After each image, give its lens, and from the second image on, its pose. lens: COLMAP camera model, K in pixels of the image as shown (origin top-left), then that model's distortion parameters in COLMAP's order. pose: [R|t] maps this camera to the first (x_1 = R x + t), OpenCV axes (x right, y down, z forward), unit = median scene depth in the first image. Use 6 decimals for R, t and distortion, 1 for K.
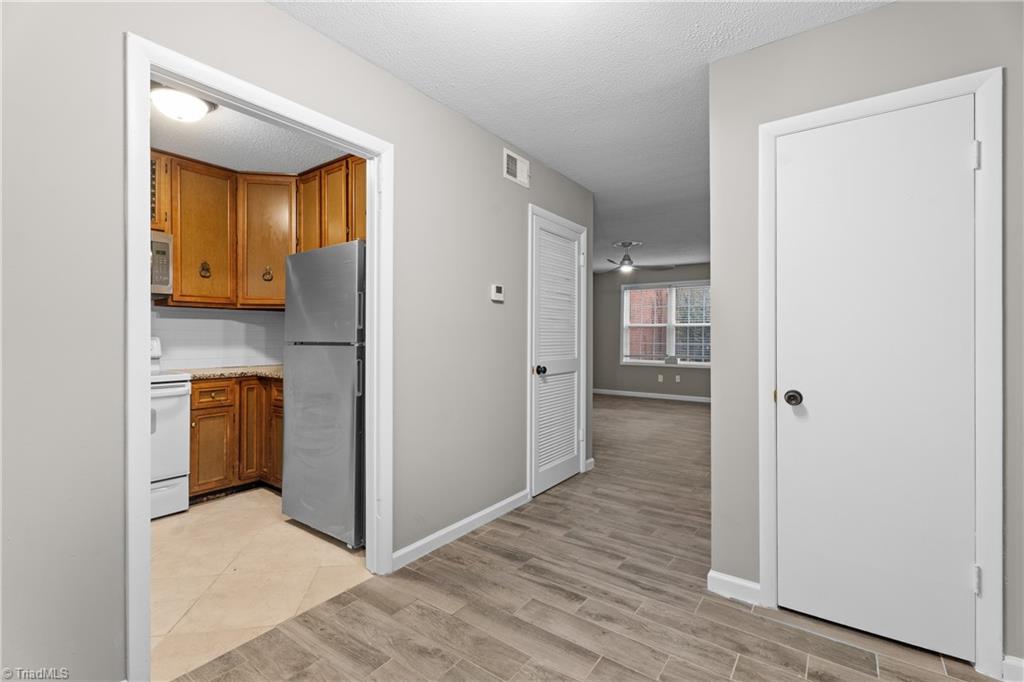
lens RADIAL K [[456.8, 0, 509.3], [0, 456.8, 342.0], [0, 0, 1]] dist [-0.002349, -0.000211]
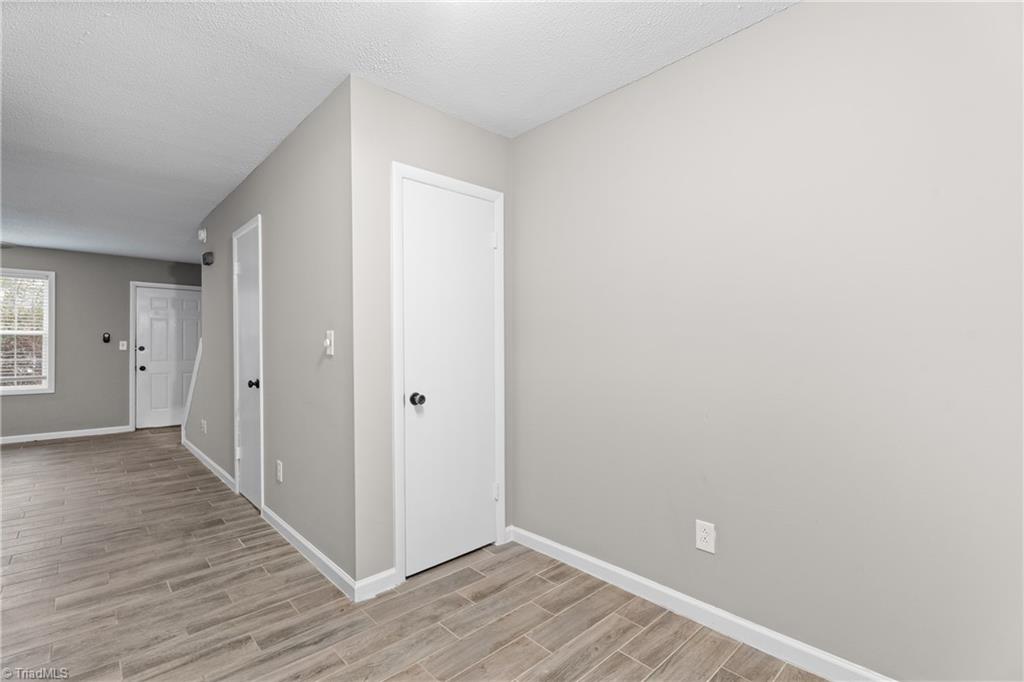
lens RADIAL K [[456.8, 0, 509.3], [0, 456.8, 342.0], [0, 0, 1]] dist [-0.002349, -0.000211]
pose [[0.199020, -0.000868, 0.979995, -0.507743], [0.020542, 0.999784, -0.003287, -0.021547], [-0.979780, 0.020786, 0.198994, 0.482992]]
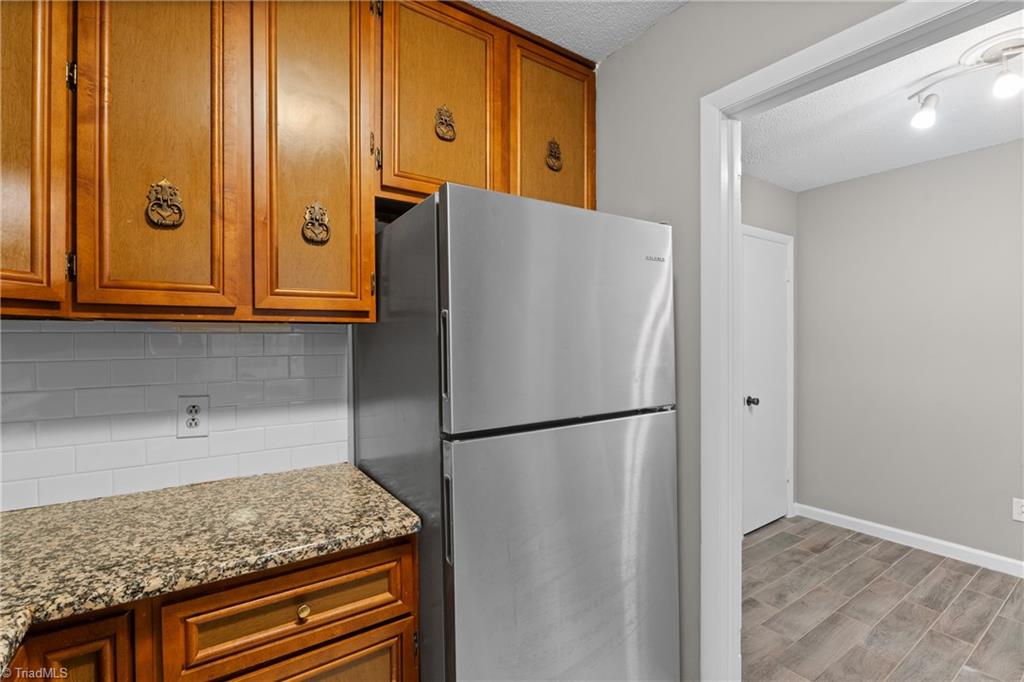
lens RADIAL K [[464.0, 0, 515.7], [0, 464.0, 337.5], [0, 0, 1]] dist [-0.009187, -0.000570]
pose [[0.331689, -0.004170, 0.943379, -1.151720], [0.017217, 0.999850, -0.001634, -0.111616], [-0.943232, 0.016784, 0.331711, 1.182024]]
